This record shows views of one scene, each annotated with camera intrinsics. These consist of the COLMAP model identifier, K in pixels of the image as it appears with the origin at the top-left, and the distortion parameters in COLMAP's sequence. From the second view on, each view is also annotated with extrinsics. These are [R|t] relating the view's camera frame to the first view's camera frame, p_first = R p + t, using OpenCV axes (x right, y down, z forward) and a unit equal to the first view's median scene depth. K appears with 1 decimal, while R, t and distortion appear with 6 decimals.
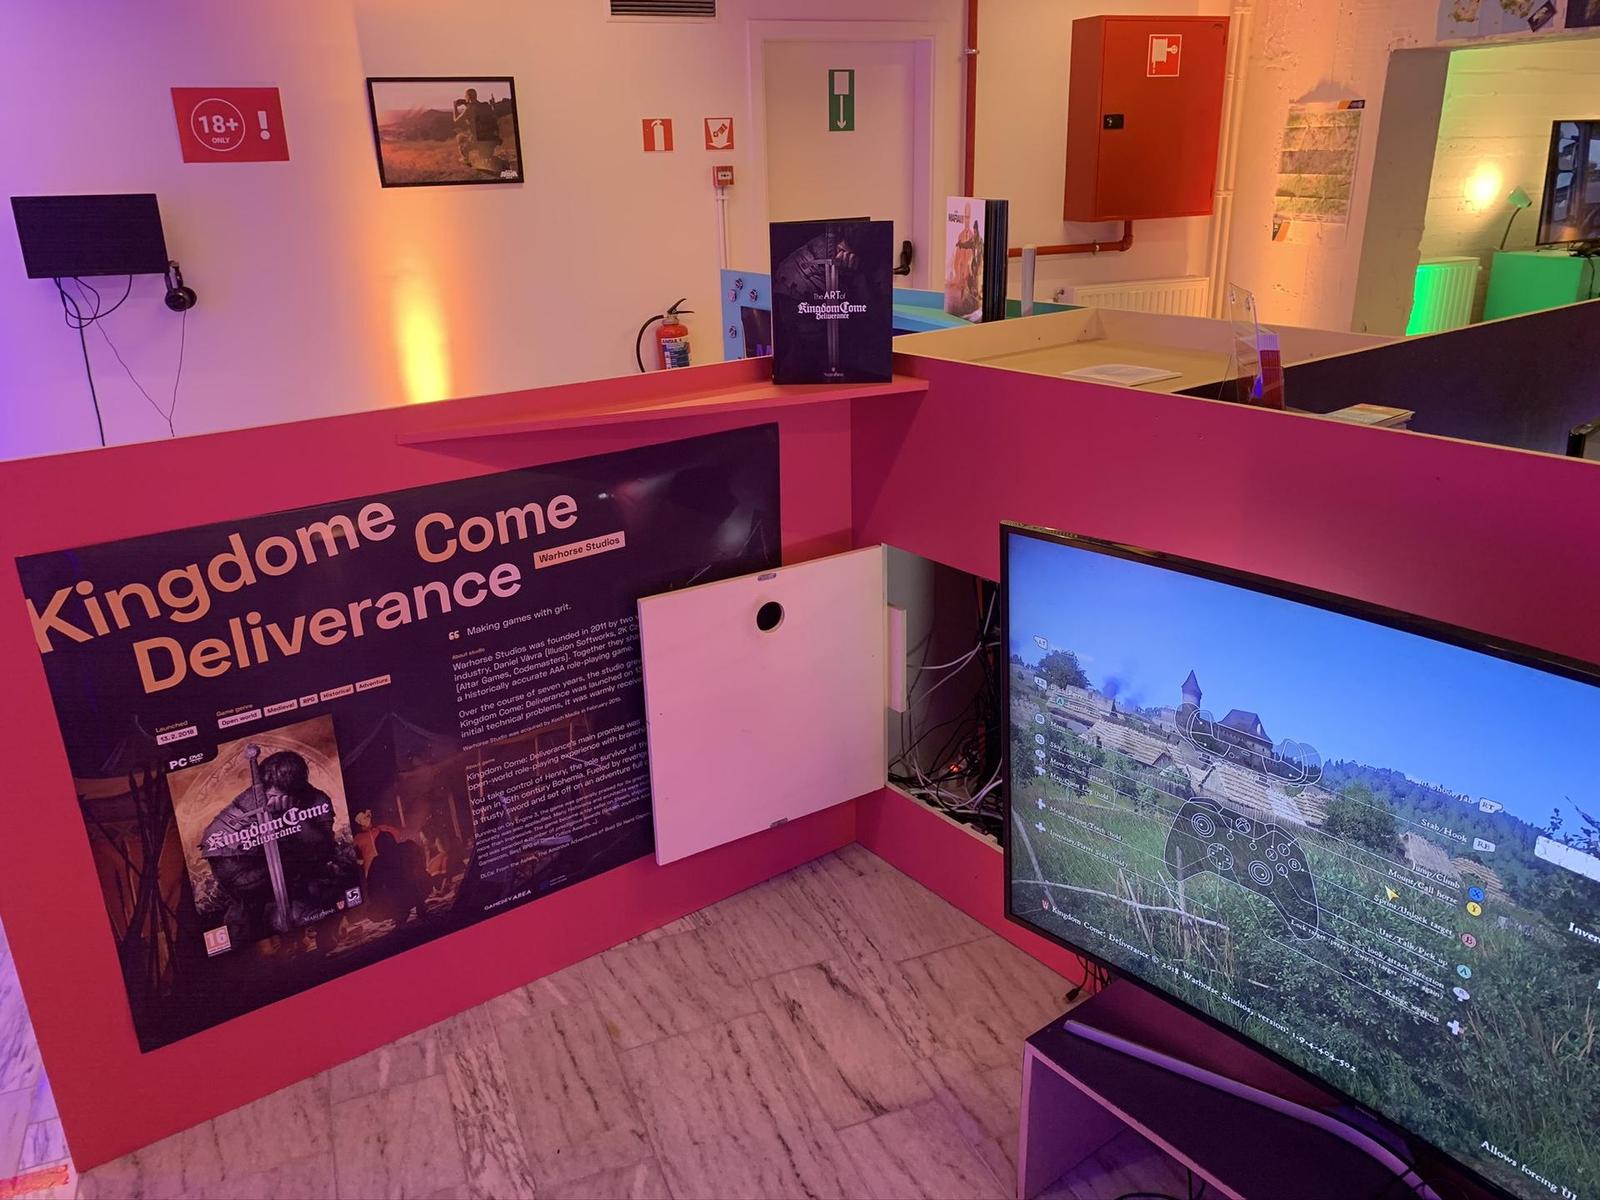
lens RADIAL K [[1213.8, 0, 800.0], [0, 1213.8, 600.0], [0, 0, 1]] dist [0.015496, -0.035125]
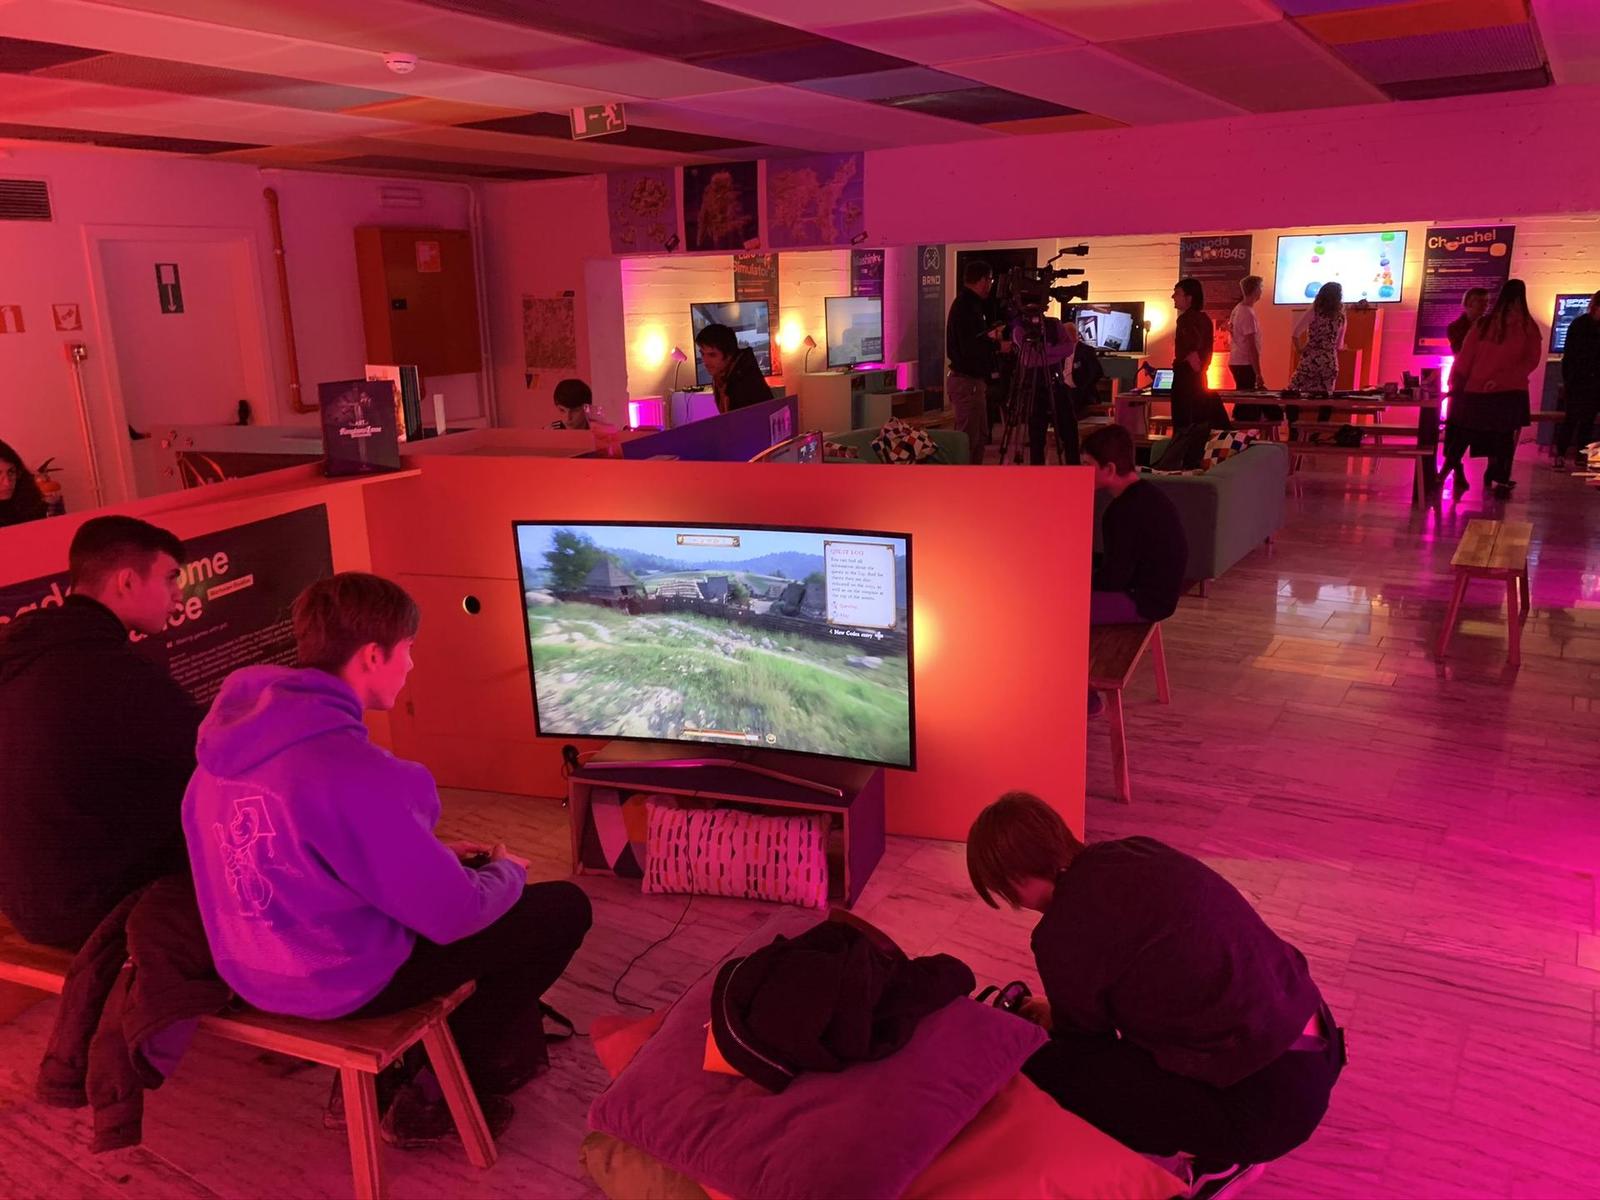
lens RADIAL K [[1213.8, 0, 800.0], [0, 1213.8, 600.0], [0, 0, 1]] dist [0.015496, -0.035125]
pose [[0.811139, -0.140260, 0.567786, -0.470341], [0.207549, 0.976664, -0.055238, 0.211757], [-0.546789, 0.162649, 0.821321, -0.691962]]
